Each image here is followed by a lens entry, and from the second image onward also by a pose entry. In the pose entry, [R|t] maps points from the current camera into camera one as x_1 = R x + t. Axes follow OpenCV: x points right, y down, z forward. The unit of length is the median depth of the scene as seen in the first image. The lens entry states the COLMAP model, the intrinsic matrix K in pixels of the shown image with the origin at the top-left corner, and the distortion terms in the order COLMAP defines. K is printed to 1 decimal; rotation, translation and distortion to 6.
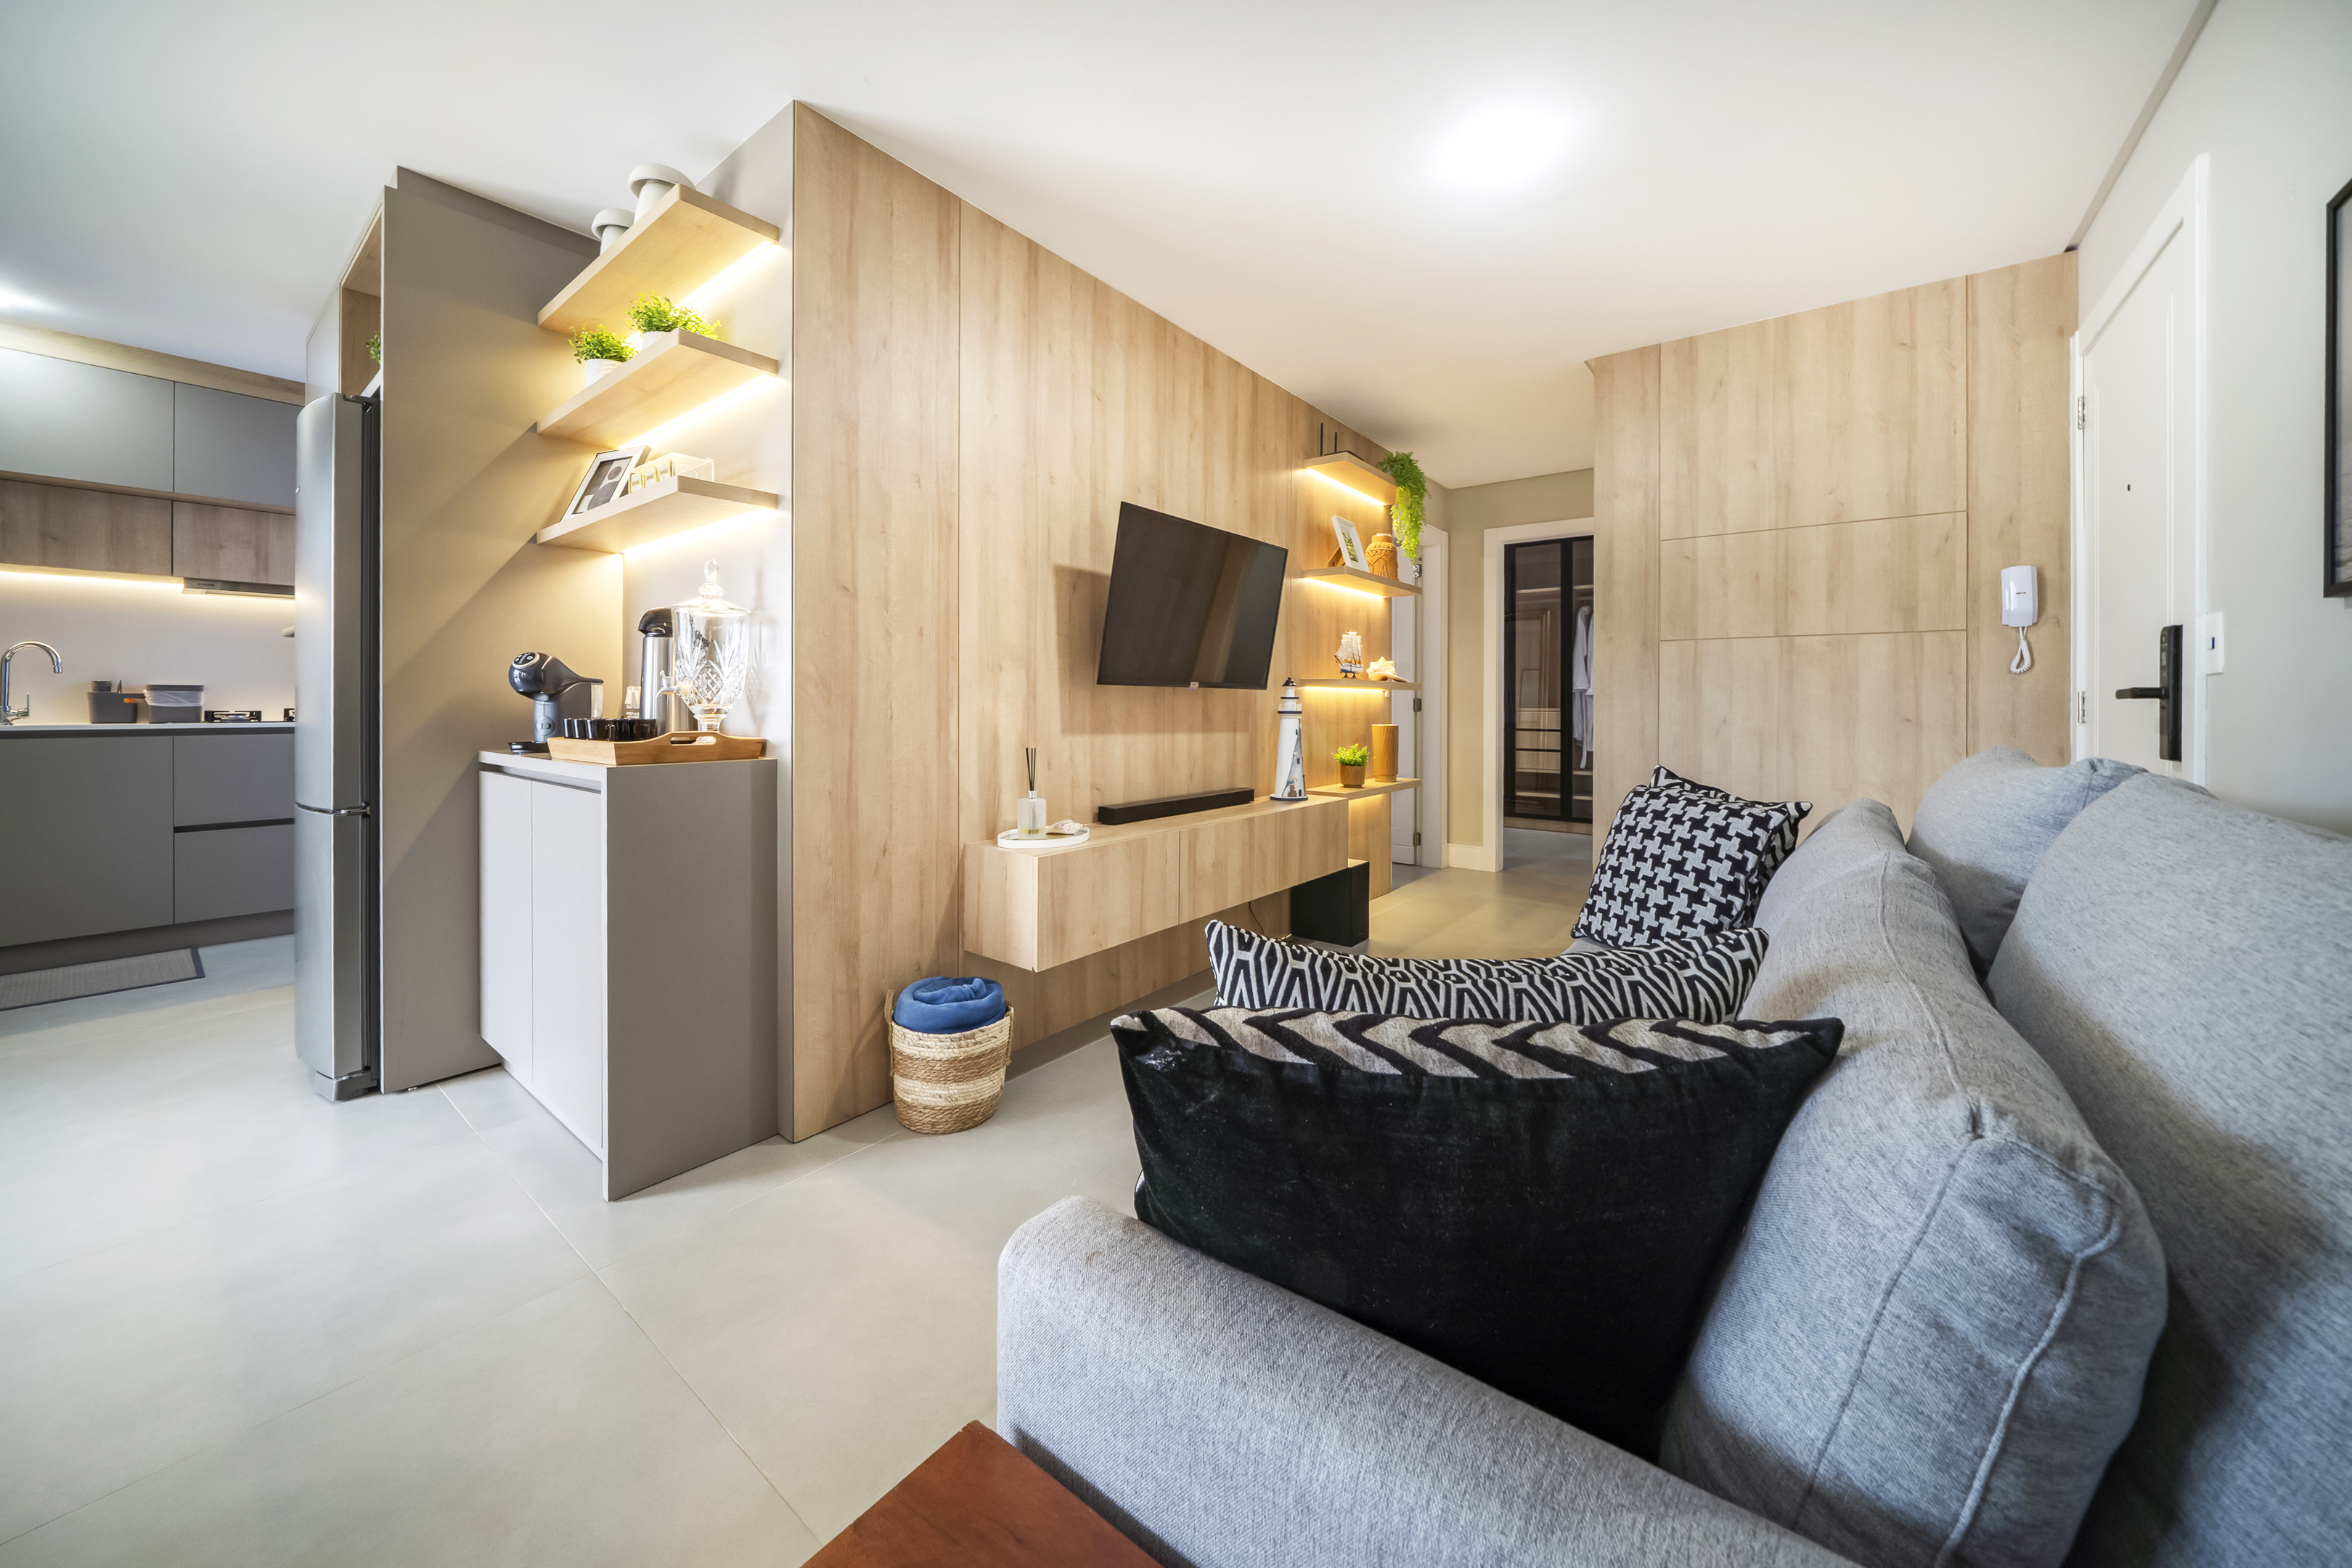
lens RADIAL K [[830.2, 0, 1185.0], [0, 830.2, 698.6], [0, 0, 1]] dist [-0.006244, 0.000101]
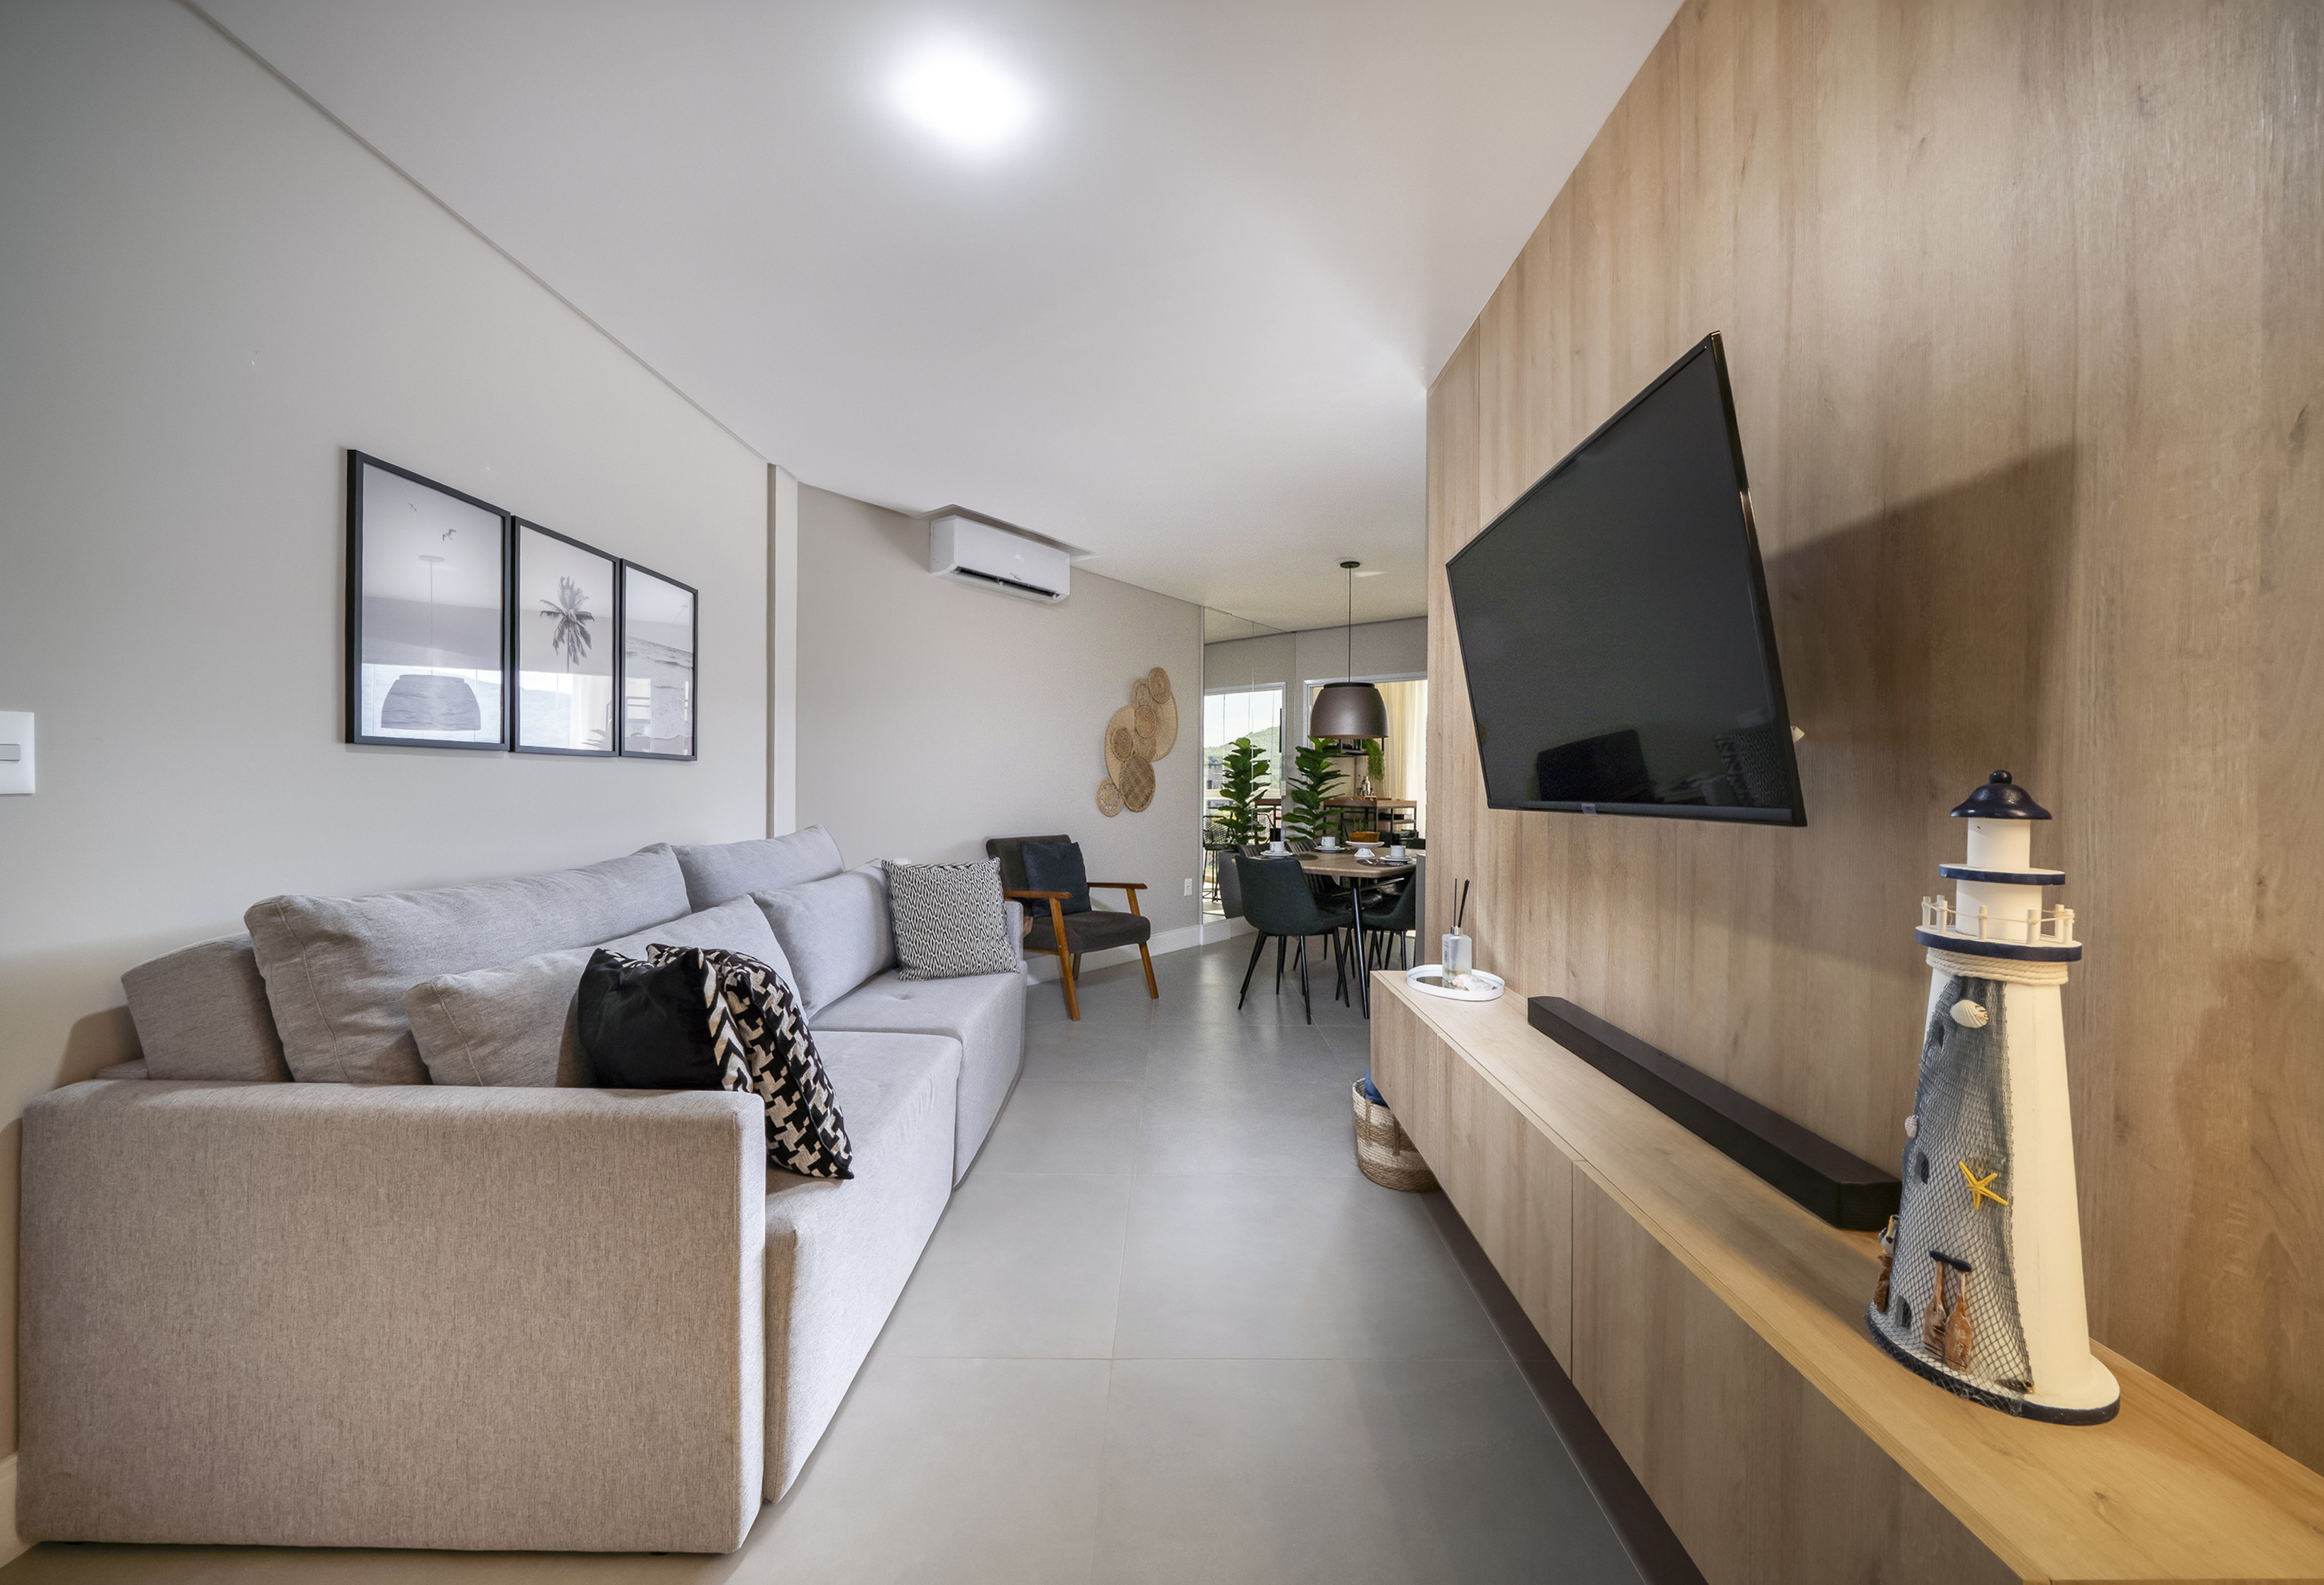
lens RADIAL K [[840.8, 0, 1162.0], [0, 840.8, 792.5], [0, 0, 1]] dist [0.009339, -0.000018]
pose [[-0.809446, -0.010691, -0.587097, 0.661644], [-0.010912, 0.999935, -0.003164, -0.030725], [0.587093, 0.003846, -0.809510, 1.673046]]
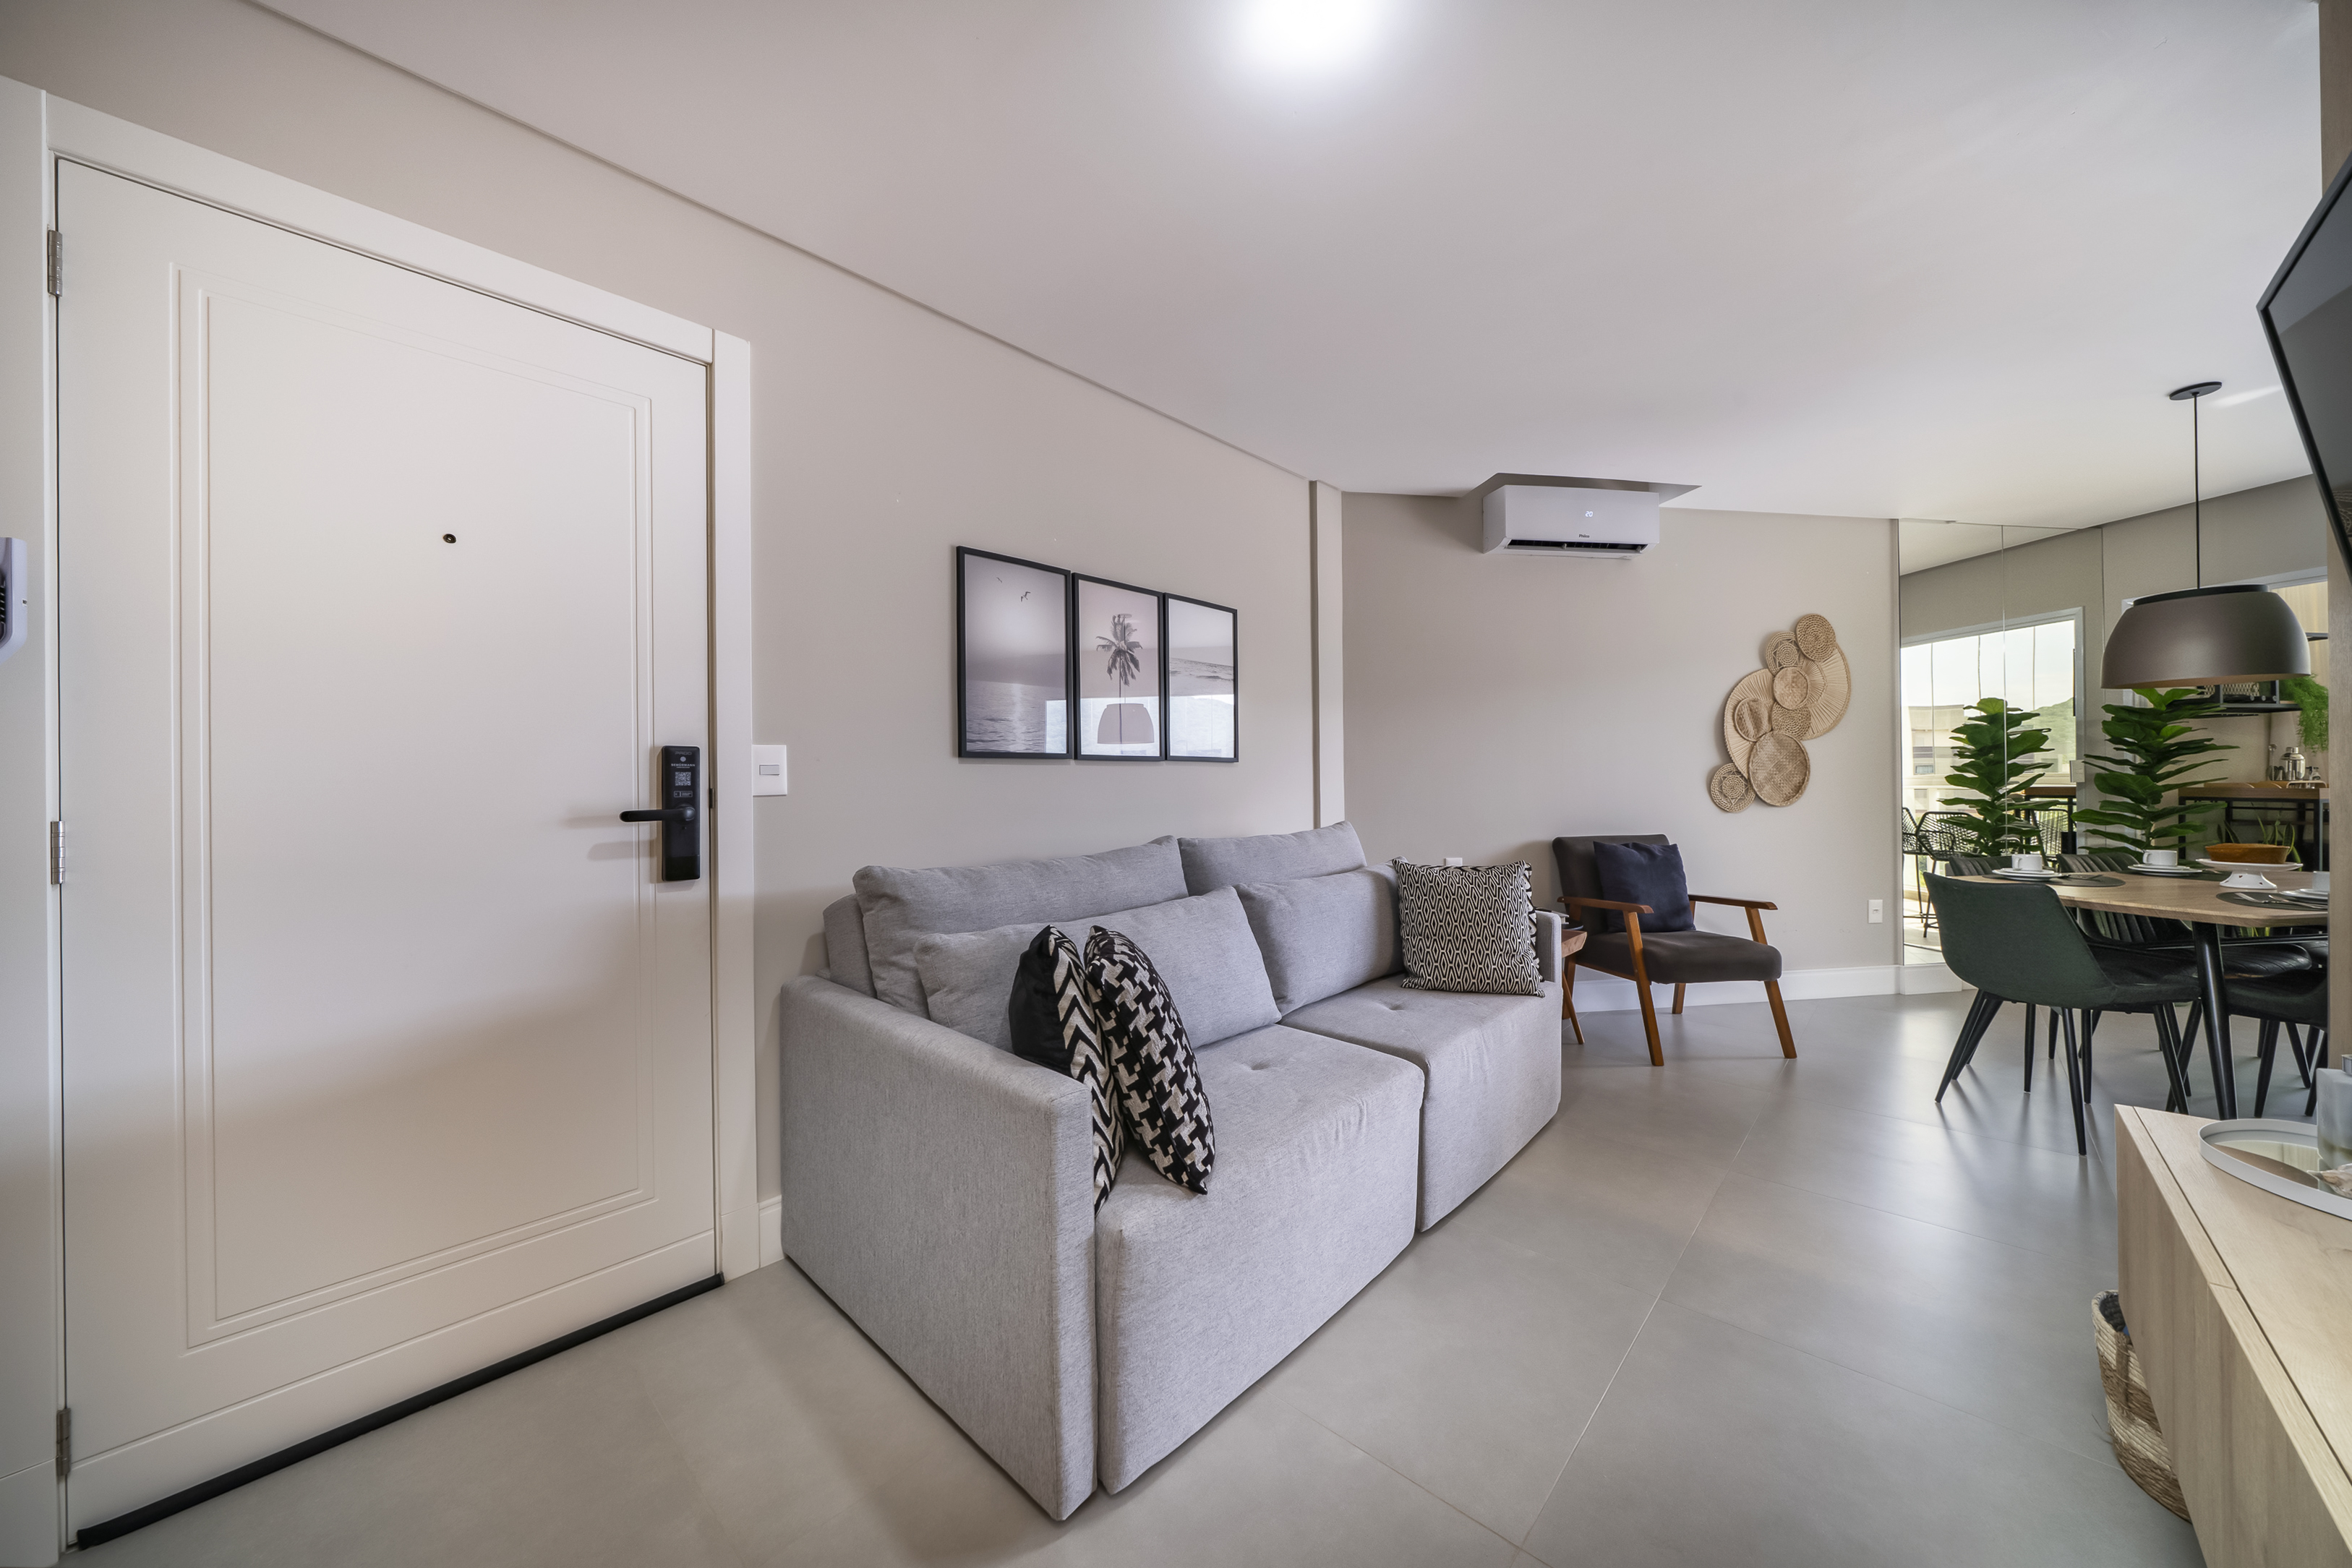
lens RADIAL K [[806.1, 0, 1176.0], [0, 806.1, 784.0], [0, 0, 1]] dist [-0.007957, 0.000123]
pose [[-0.992157, 0.004195, 0.124927, 0.399486], [0.003811, 0.999987, -0.003310, -0.032432], [-0.124939, -0.002807, -0.992160, 1.592286]]
